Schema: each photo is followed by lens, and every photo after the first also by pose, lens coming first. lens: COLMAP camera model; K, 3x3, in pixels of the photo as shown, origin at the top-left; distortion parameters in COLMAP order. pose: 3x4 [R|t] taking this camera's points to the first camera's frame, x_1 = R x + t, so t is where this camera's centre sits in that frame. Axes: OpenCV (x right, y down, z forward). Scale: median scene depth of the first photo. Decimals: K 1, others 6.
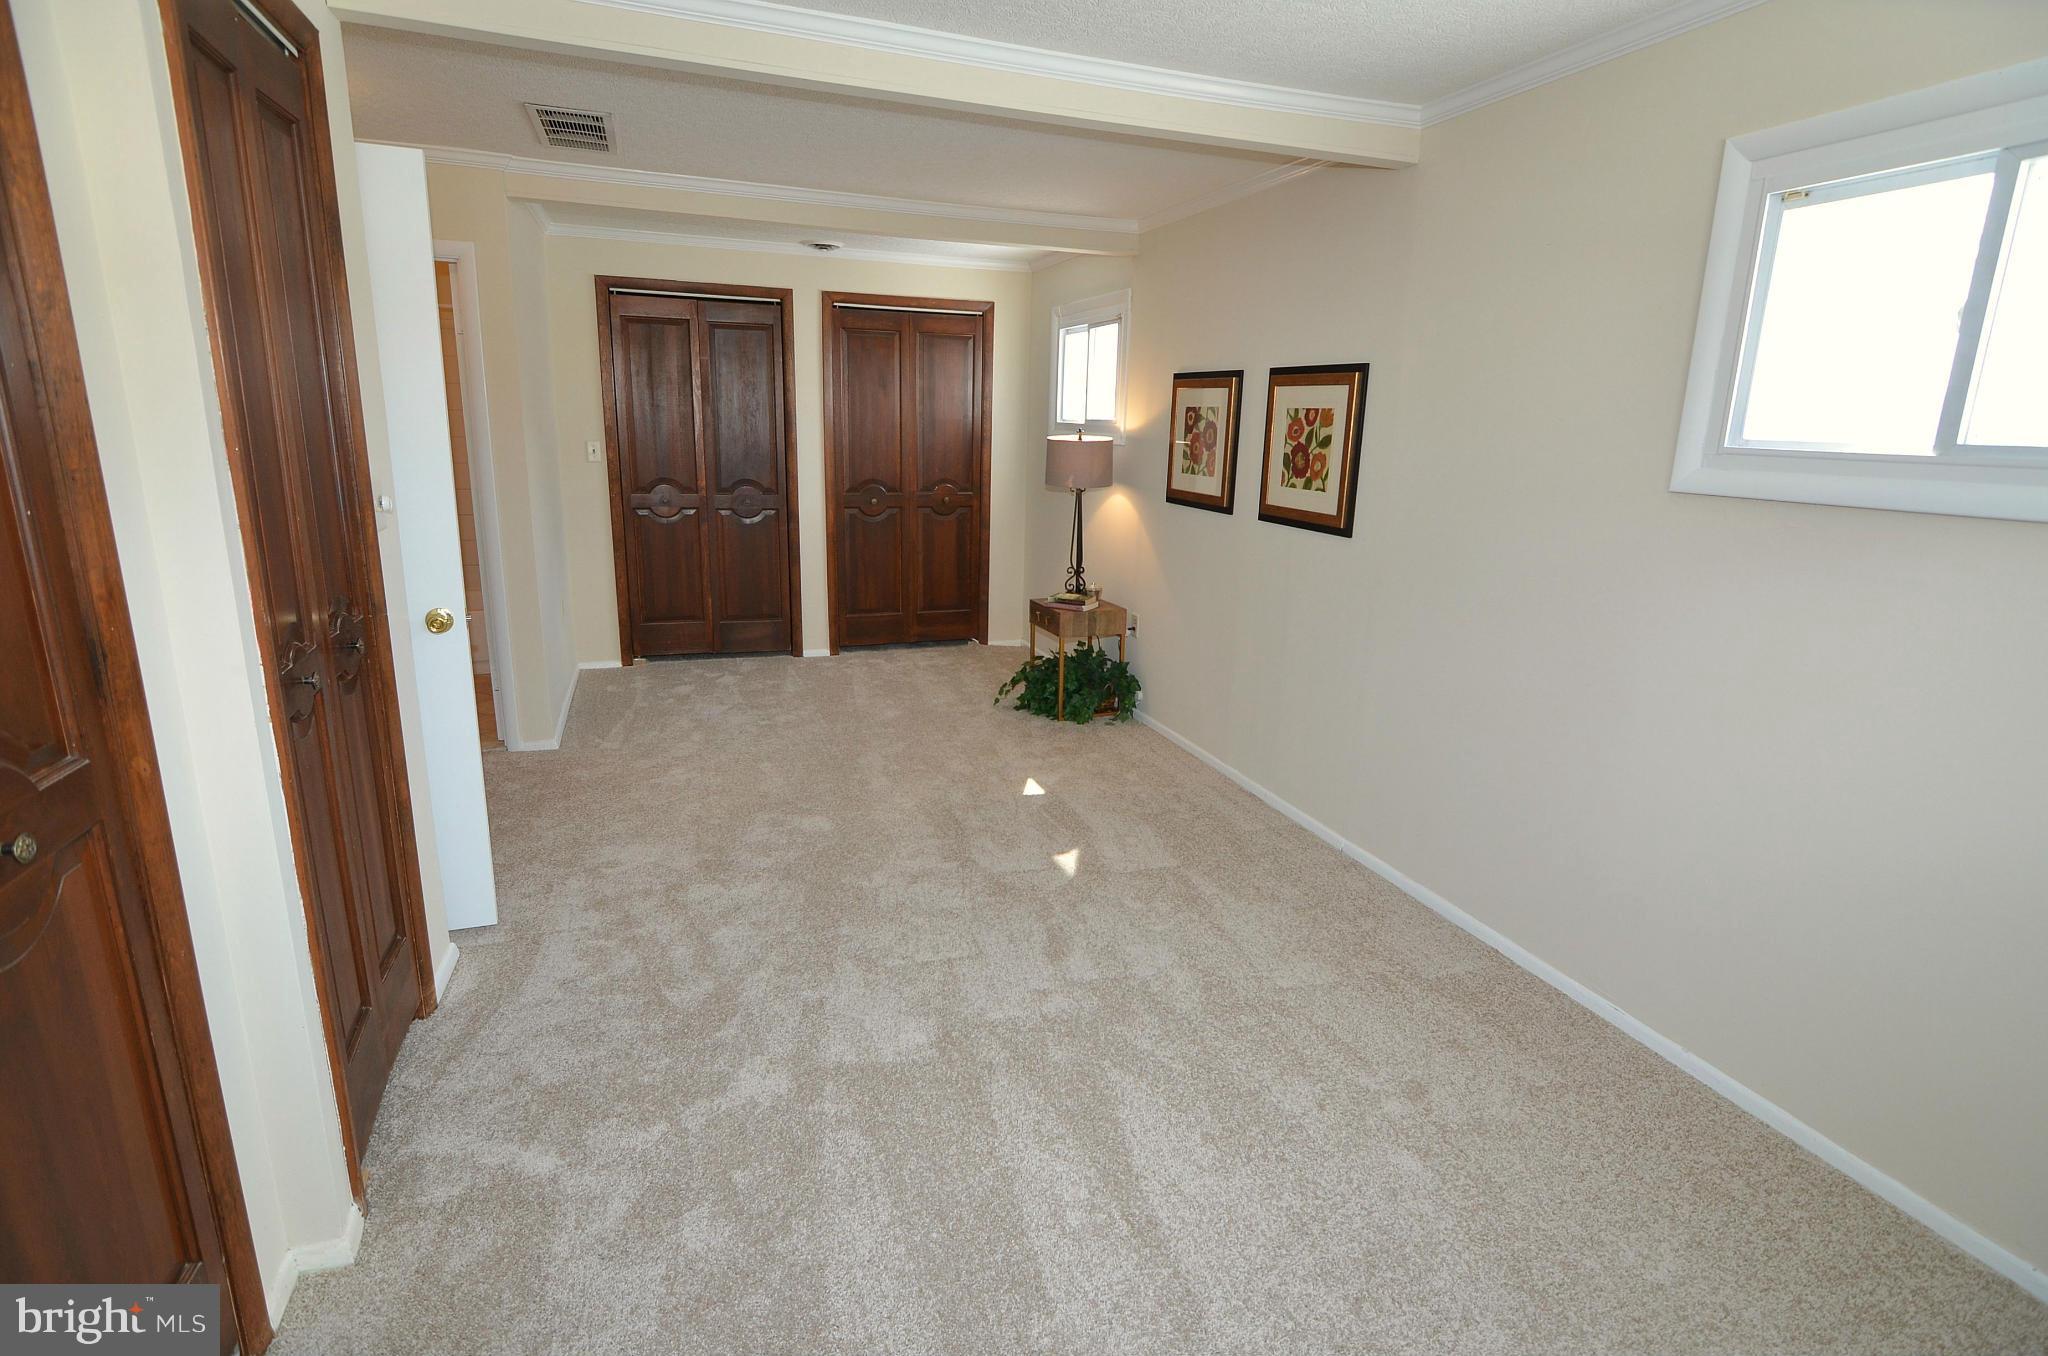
lens RADIAL K [[994.3, 0, 1007.2], [0, 994.3, 677.9], [0, 0, 1]] dist [-0.028026, 0.006844]
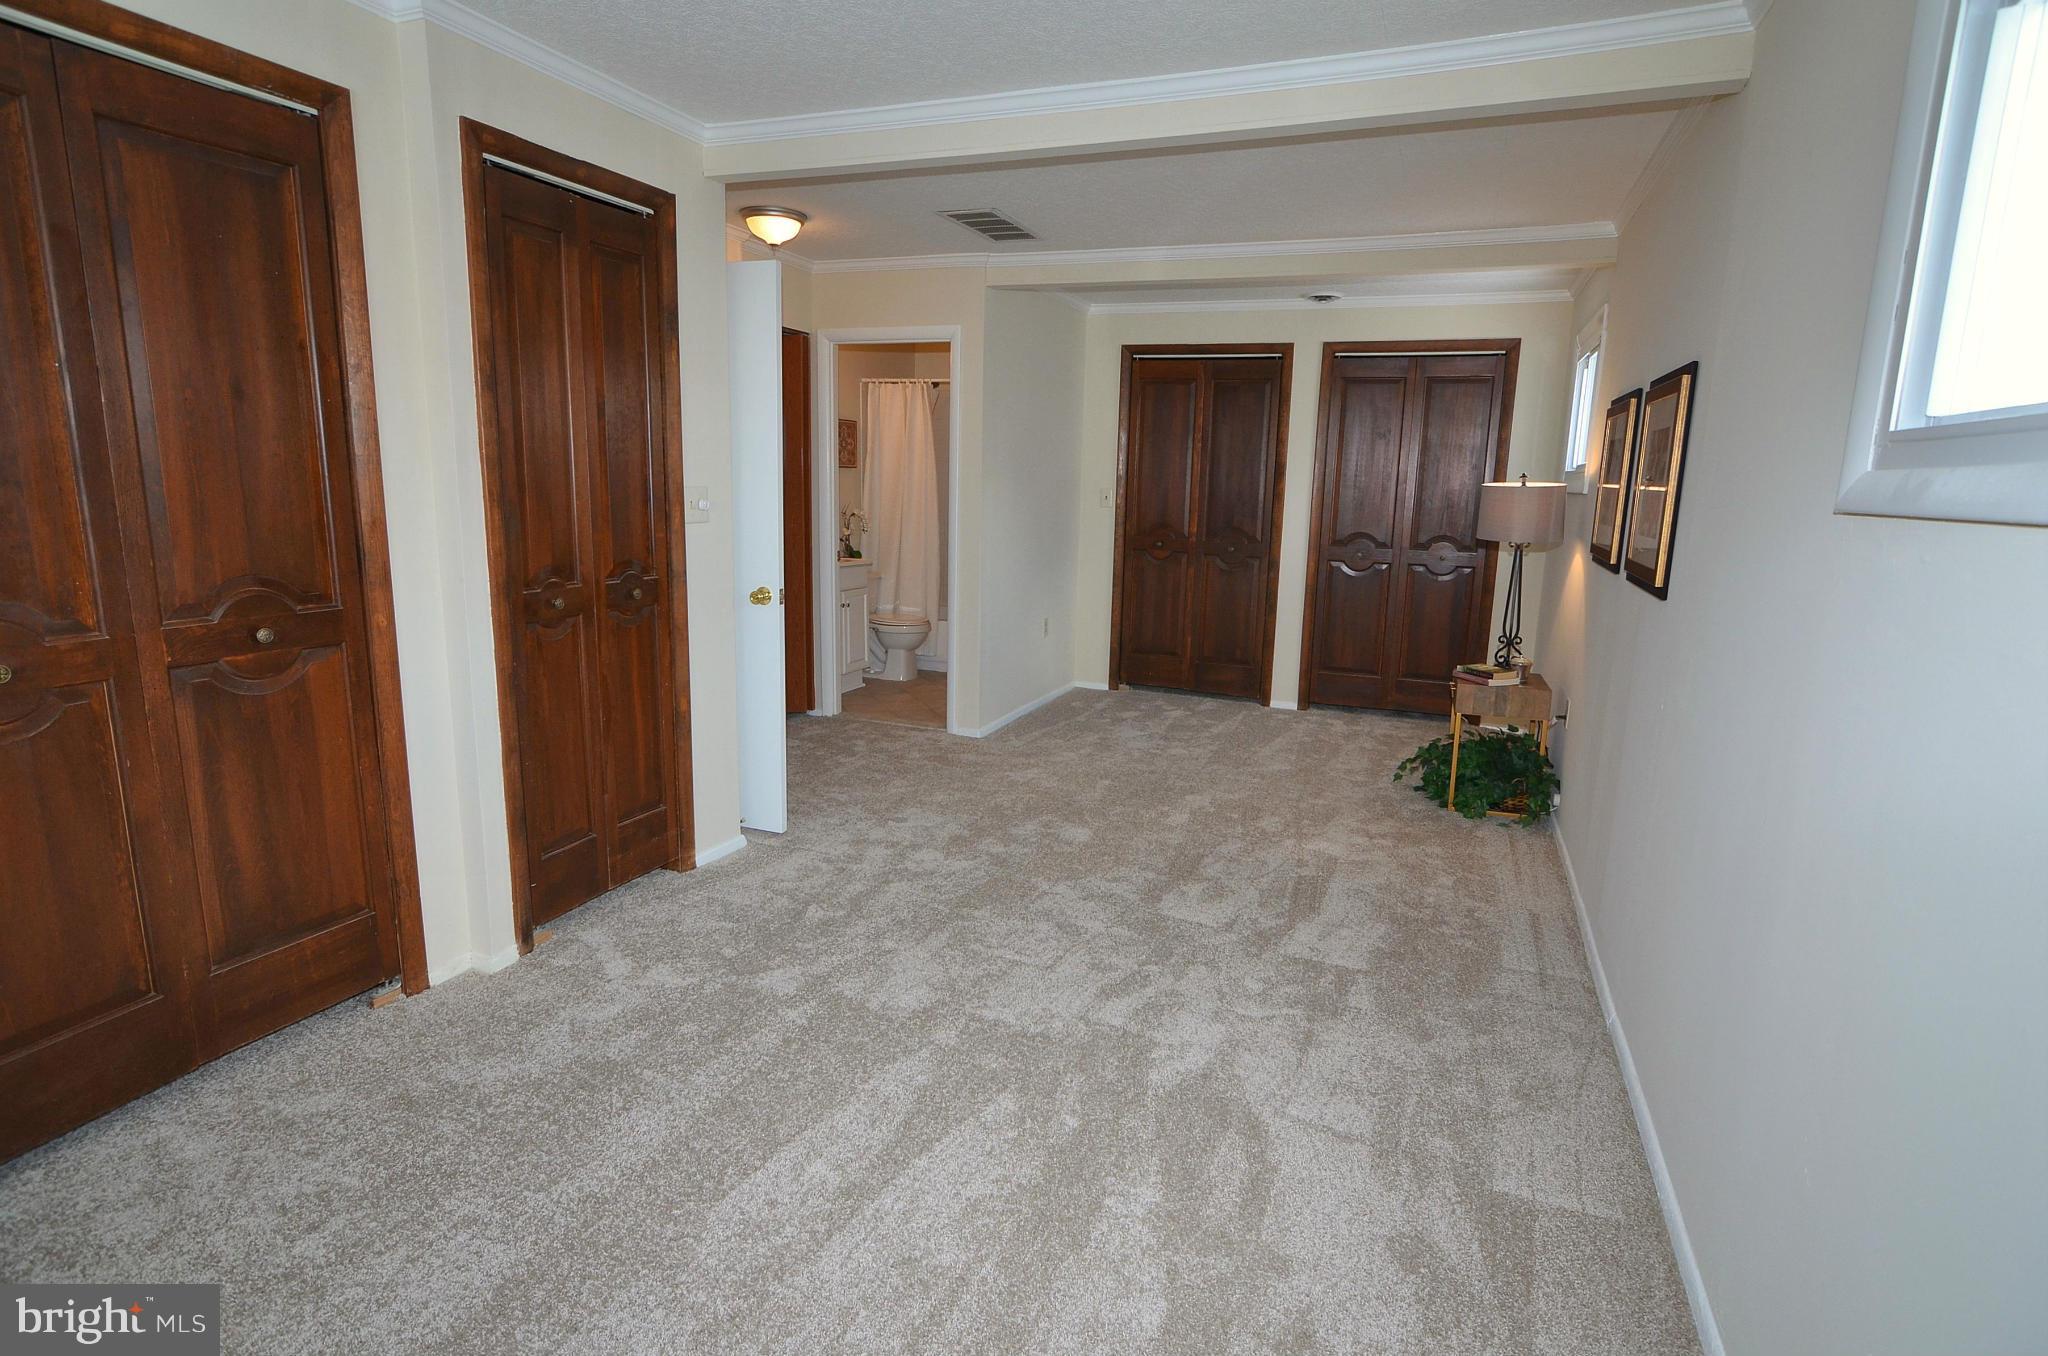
lens RADIAL K [[994.3, 0, 1007.5], [0, 994.3, 671.2], [0, 0, 1]] dist [-0.028026, 0.006844]
pose [[0.745594, 0.122244, -0.655093, 0.353661], [-0.172454, 0.984938, -0.012484, 0.001962], [0.643700, 0.122281, 0.755446, 0.112931]]
